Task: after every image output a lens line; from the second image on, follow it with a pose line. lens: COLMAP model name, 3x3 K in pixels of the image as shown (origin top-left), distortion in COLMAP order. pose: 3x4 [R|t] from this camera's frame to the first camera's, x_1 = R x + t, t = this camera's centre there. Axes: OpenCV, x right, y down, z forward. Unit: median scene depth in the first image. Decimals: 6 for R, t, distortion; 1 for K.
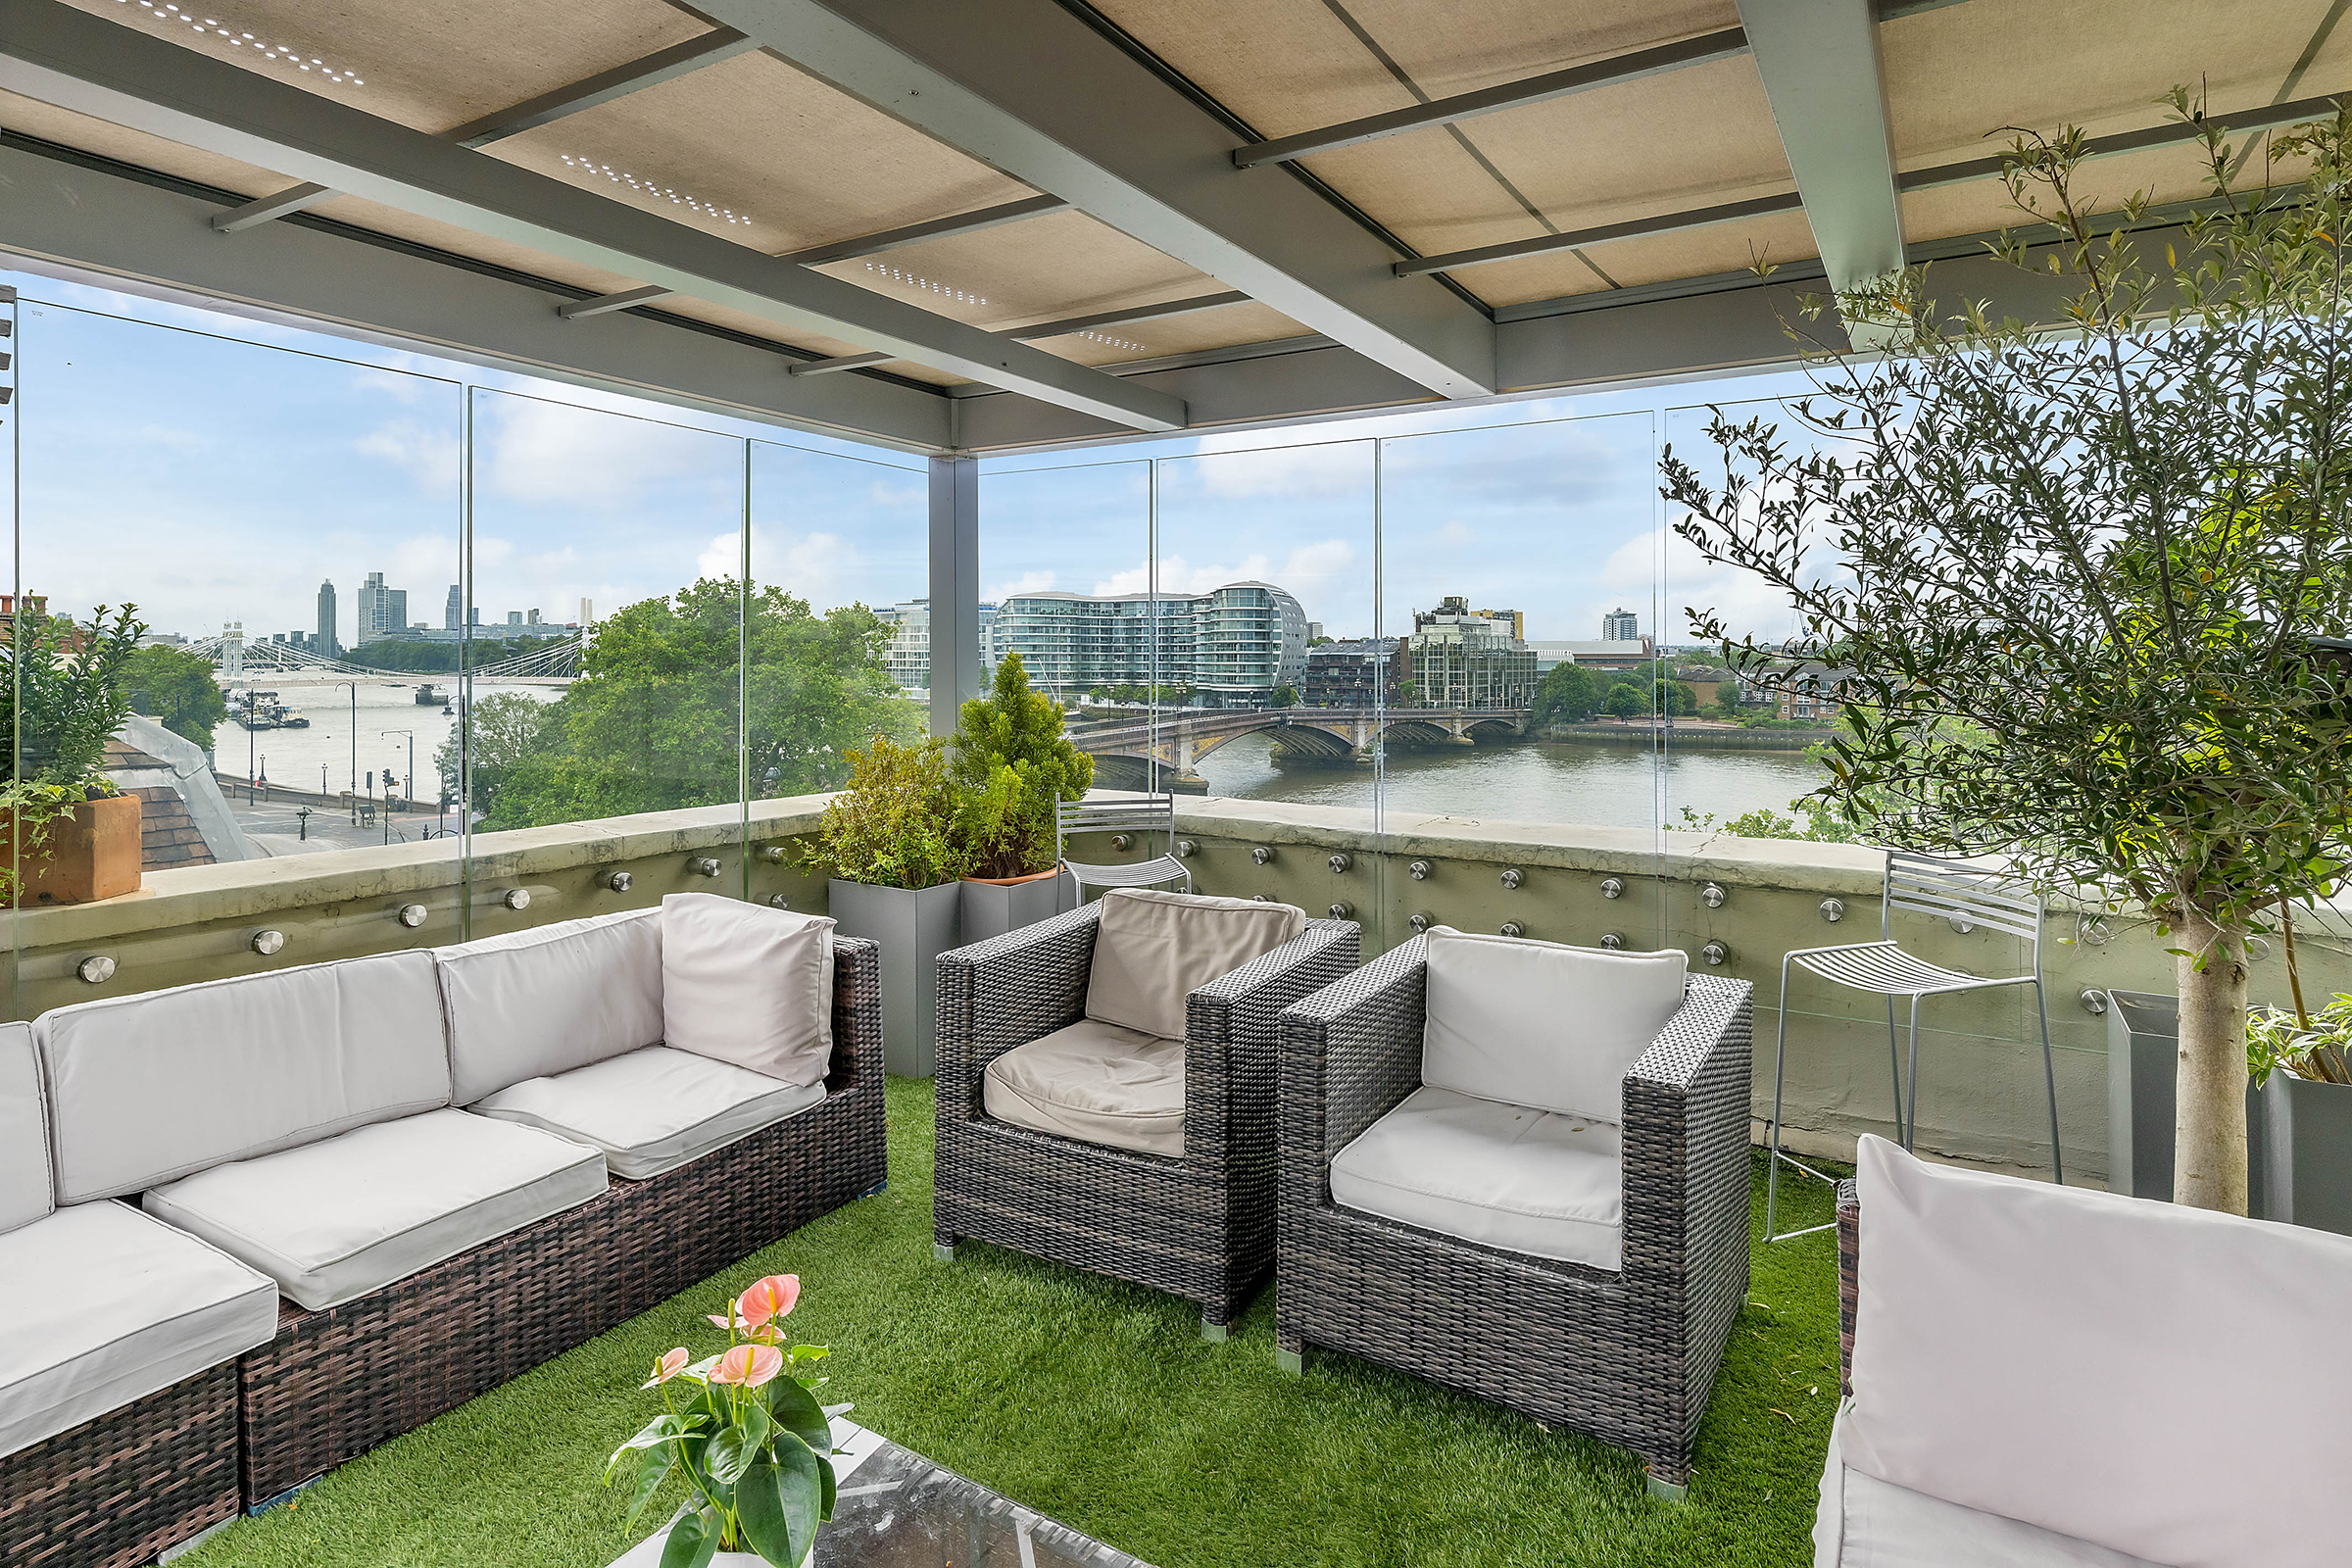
lens RADIAL K [[1279.5, 0, 1174.8], [0, 1279.5, 723.8], [0, 0, 1]] dist [0.027367, -0.000098]
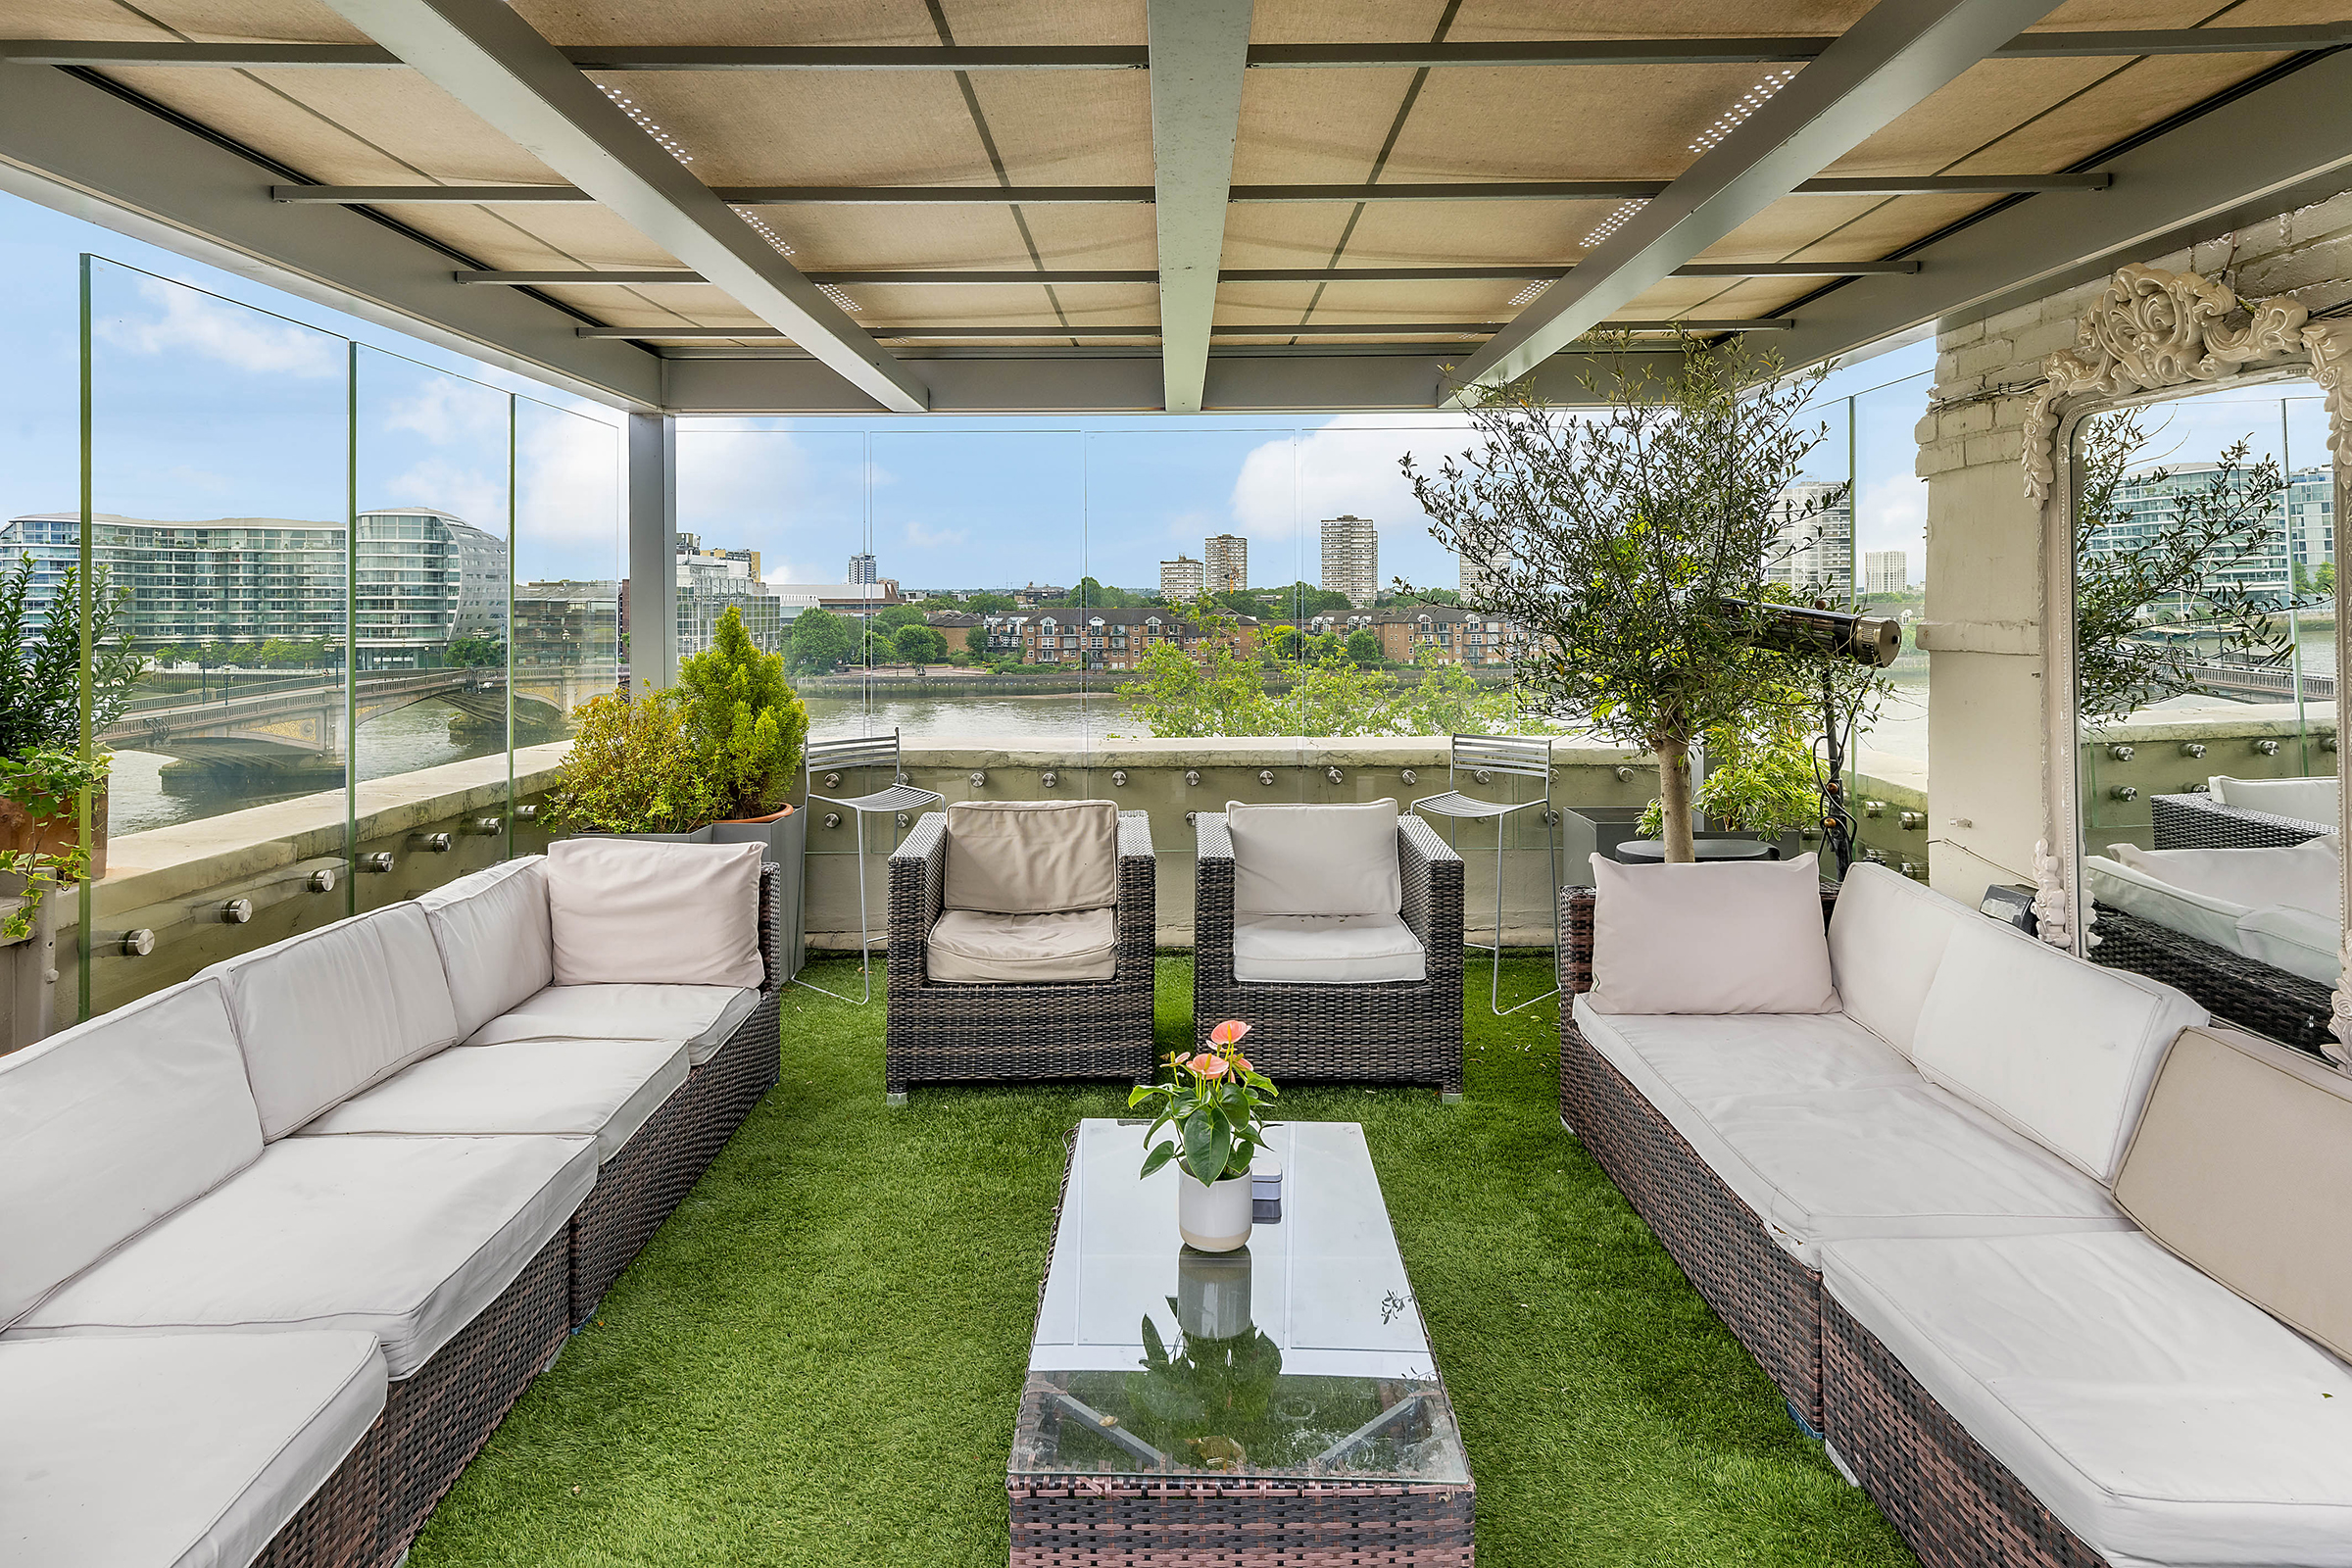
lens RADIAL K [[1411.5, 0, 1176.0], [0, 1411.5, 784.0], [0, 0, 1]] dist [0.030673, -0.000579]
pose [[0.853619, -0.073673, 0.515662, -0.578703], [0.034559, 0.995777, 0.085057, 0.004775], [-0.519751, -0.054785, 0.852559, -0.255660]]
